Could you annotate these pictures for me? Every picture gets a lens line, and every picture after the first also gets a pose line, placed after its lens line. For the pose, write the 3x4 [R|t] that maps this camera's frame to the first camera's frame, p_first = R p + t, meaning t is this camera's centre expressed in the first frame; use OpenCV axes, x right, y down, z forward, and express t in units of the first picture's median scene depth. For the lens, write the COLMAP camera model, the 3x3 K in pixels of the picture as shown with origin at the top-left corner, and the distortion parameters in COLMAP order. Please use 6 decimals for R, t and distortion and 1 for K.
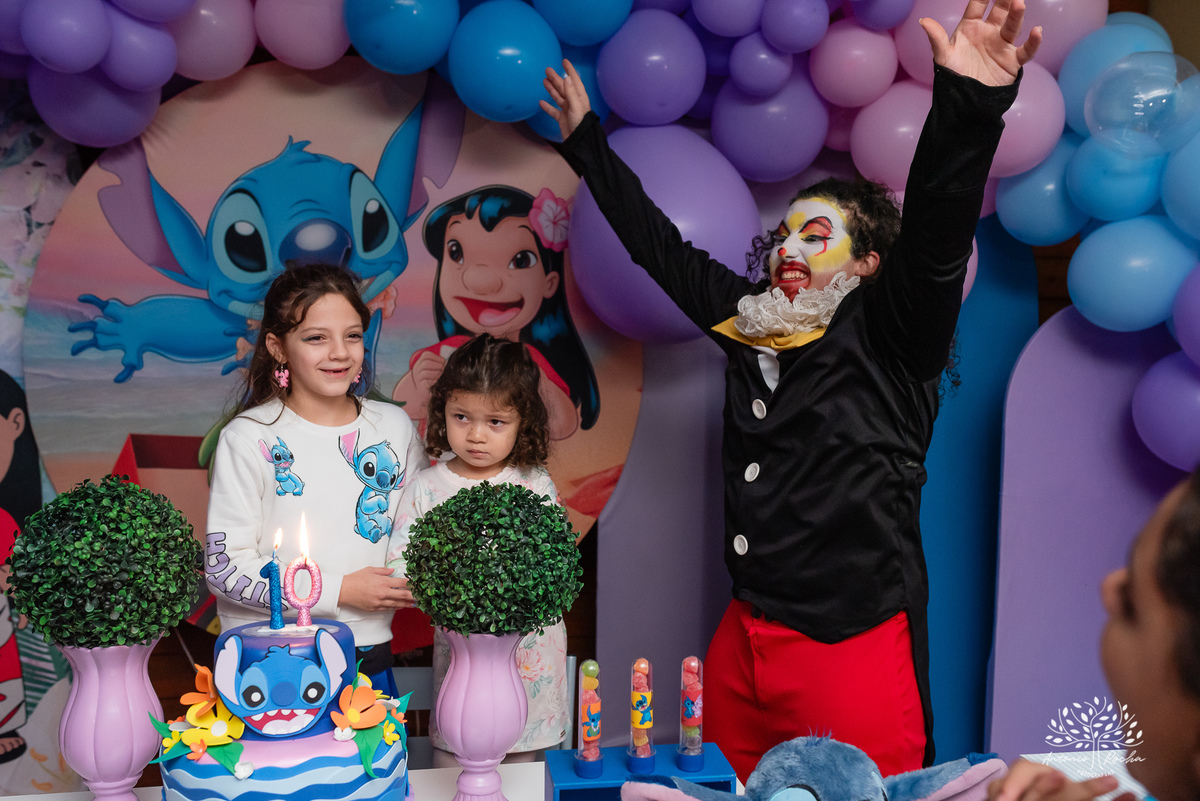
lens RADIAL K [[1156.6, 0, 600.0], [0, 1156.6, 400.5], [0, 0, 1]] dist [0.005970, -0.007329]
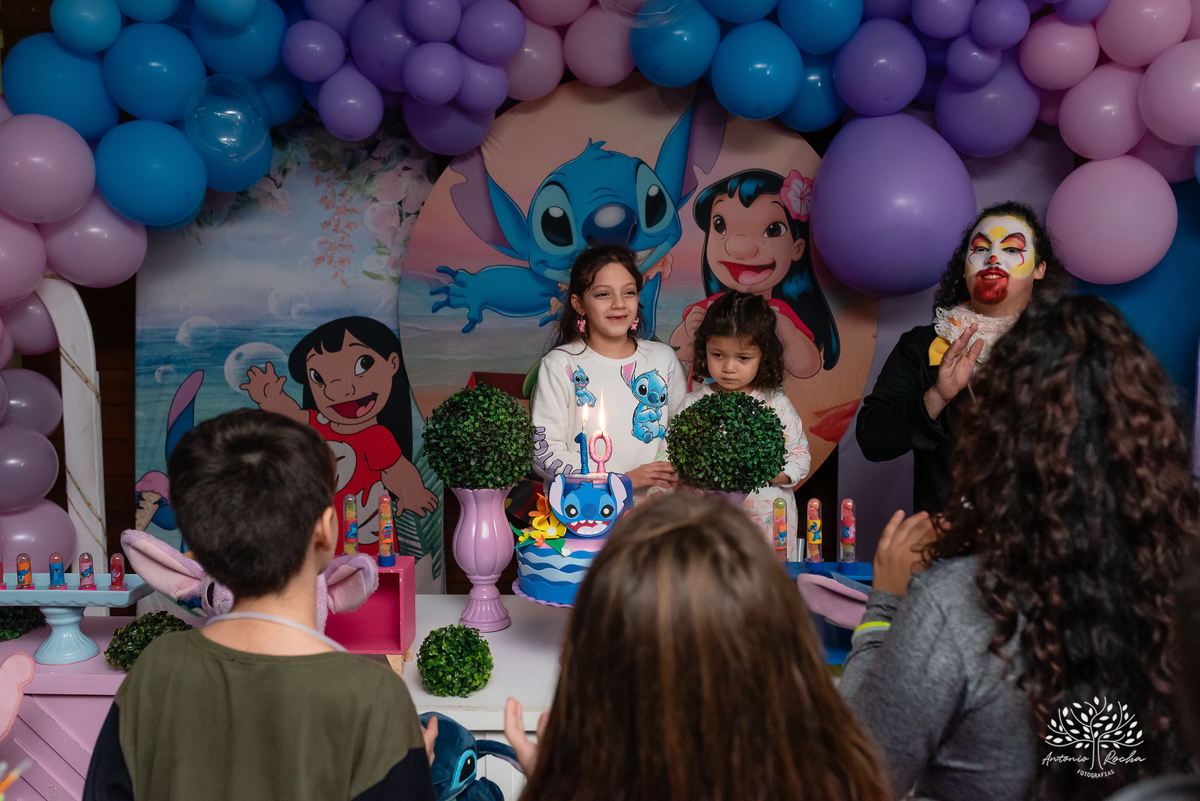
lens RADIAL K [[1182.4, 0, 600.0], [0, 1182.4, 400.5], [0, 0, 1]] dist [0.002622, 0.010874]
pose [[0.968592, 0.006140, -0.248579, 0.132672], [0.001645, 0.999515, 0.031097, 0.038561], [0.248649, -0.030529, 0.968112, -0.518551]]
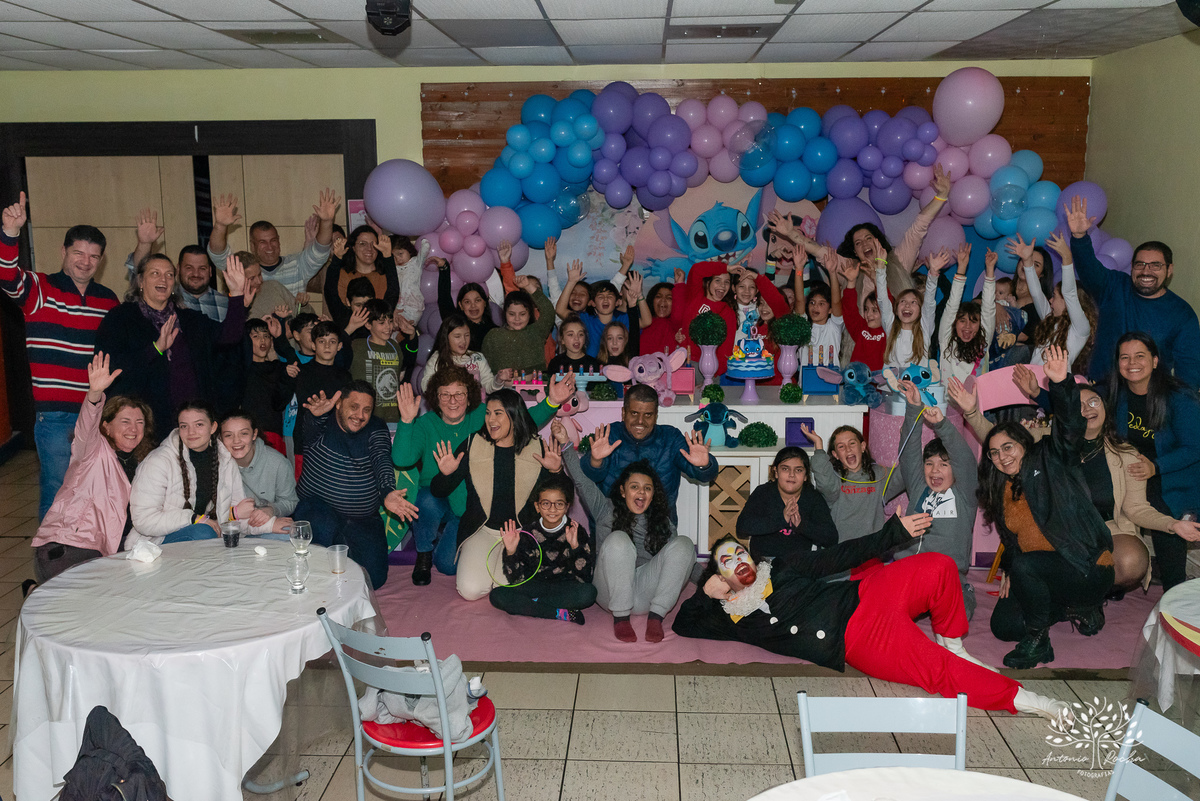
lens RADIAL K [[1182.4, 0, 600.0], [0, 1182.4, 400.5], [0, 0, 1]] dist [0.002622, 0.010874]
pose [[0.974051, 0.017822, -0.225628, 0.232863], [0.003236, 0.995697, 0.092617, -0.015750], [0.226307, -0.090943, 0.969801, -3.774195]]
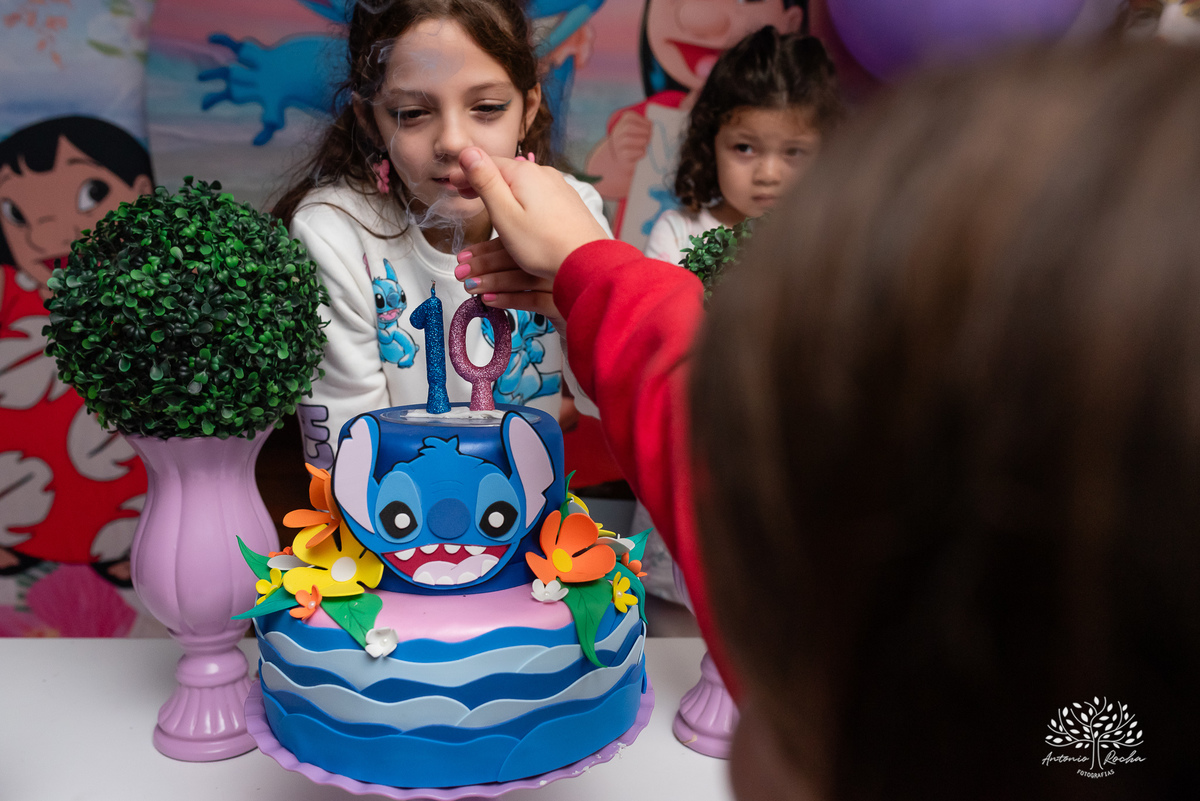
lens RADIAL K [[1182.4, 0, 600.0], [0, 1182.4, 400.5], [0, 0, 1]] dist [0.002622, 0.010874]
pose [[0.989265, 0.036620, -0.141472, -0.097111], [-0.018200, 0.991430, 0.129364, 0.097545], [0.144997, -0.125400, 0.981453, 0.364286]]
